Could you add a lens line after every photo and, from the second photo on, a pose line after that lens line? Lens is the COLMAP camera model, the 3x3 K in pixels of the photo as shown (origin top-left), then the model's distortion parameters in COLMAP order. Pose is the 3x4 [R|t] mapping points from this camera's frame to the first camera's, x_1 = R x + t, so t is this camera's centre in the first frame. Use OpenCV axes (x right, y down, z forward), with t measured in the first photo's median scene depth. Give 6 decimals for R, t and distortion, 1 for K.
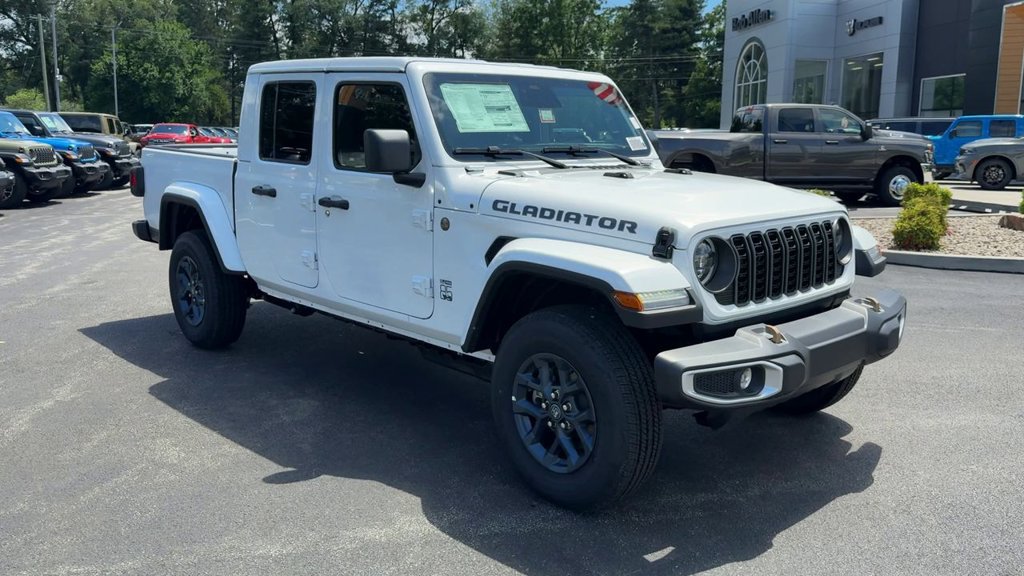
lens RADIAL K [[876.8, 0, 545.1], [0, 876.8, 305.1], [0, 0, 1]] dist [0.106760, -0.219444]
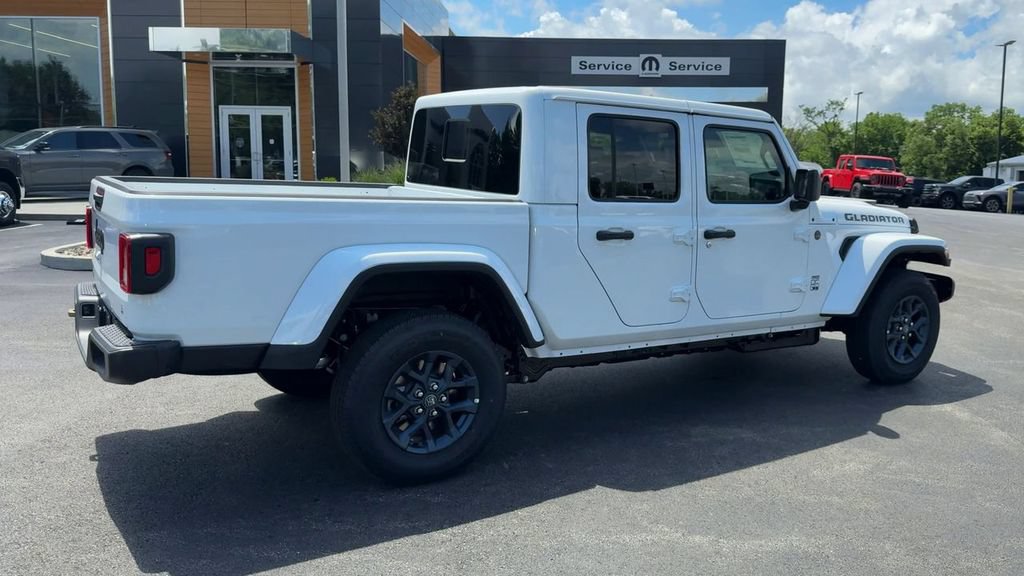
lens RADIAL K [[866.8, 0, 603.3], [0, 866.8, 304.8], [0, 0, 1]] dist [0.113791, -0.185580]
pose [[0.119700, -0.168487, 0.978409, -1.375554], [0.166508, 0.974943, 0.147520, -0.221046], [-0.978748, 0.145254, 0.144755, 1.036826]]
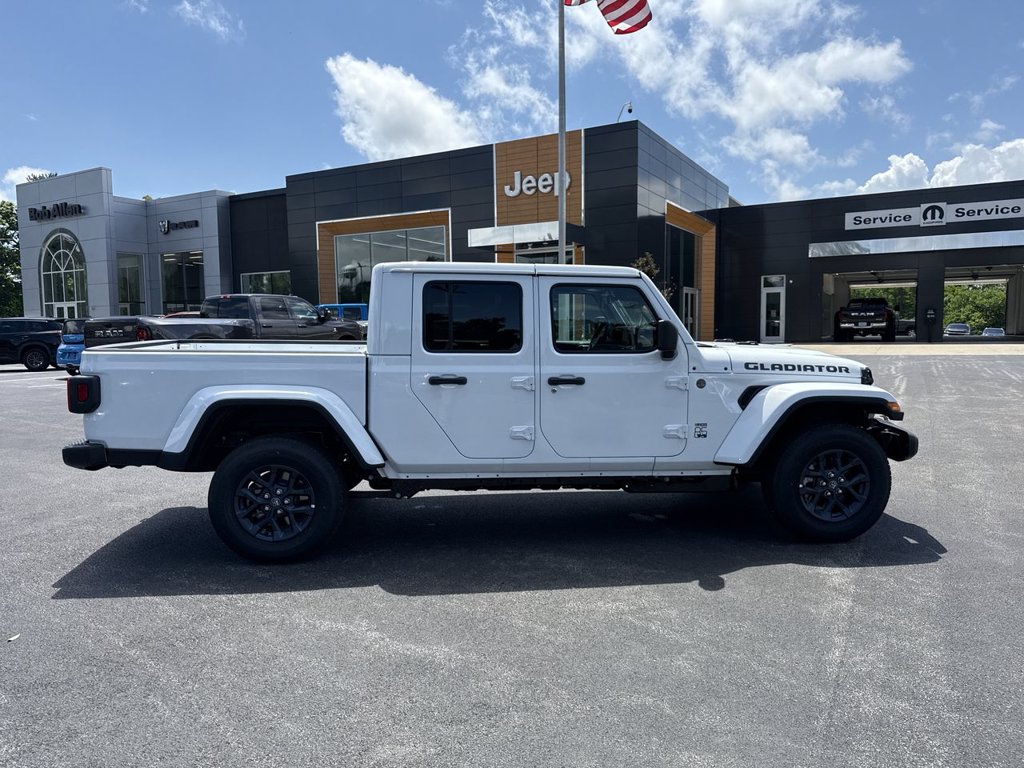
lens RADIAL K [[755.0, 0, 509.6], [0, 755.0, 419.1], [0, 0, 1]] dist [0.070517, -0.103974]
pose [[0.613840, -0.122349, 0.779892, -1.142322], [0.167252, 0.985646, 0.022986, -0.104575], [-0.771510, 0.116329, 0.625492, 0.433899]]
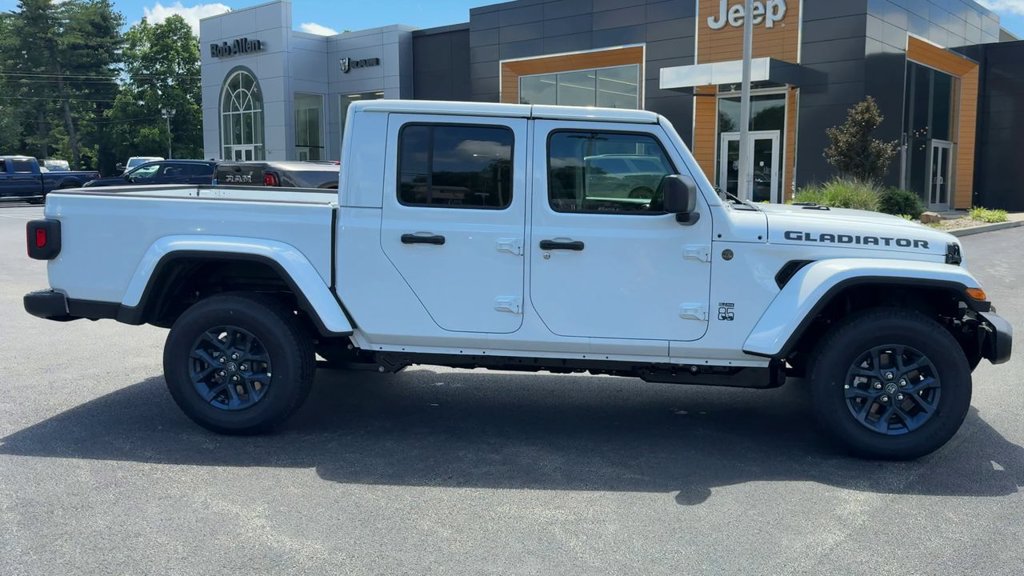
lens RADIAL K [[866.8, 0, 603.3], [0, 866.8, 304.8], [0, 0, 1]] dist [0.113791, -0.185580]
pose [[0.745188, -0.102069, 0.658997, -0.904007], [0.122694, 0.992332, 0.014956, -0.057766], [-0.655470, 0.069710, 0.751997, 0.223523]]
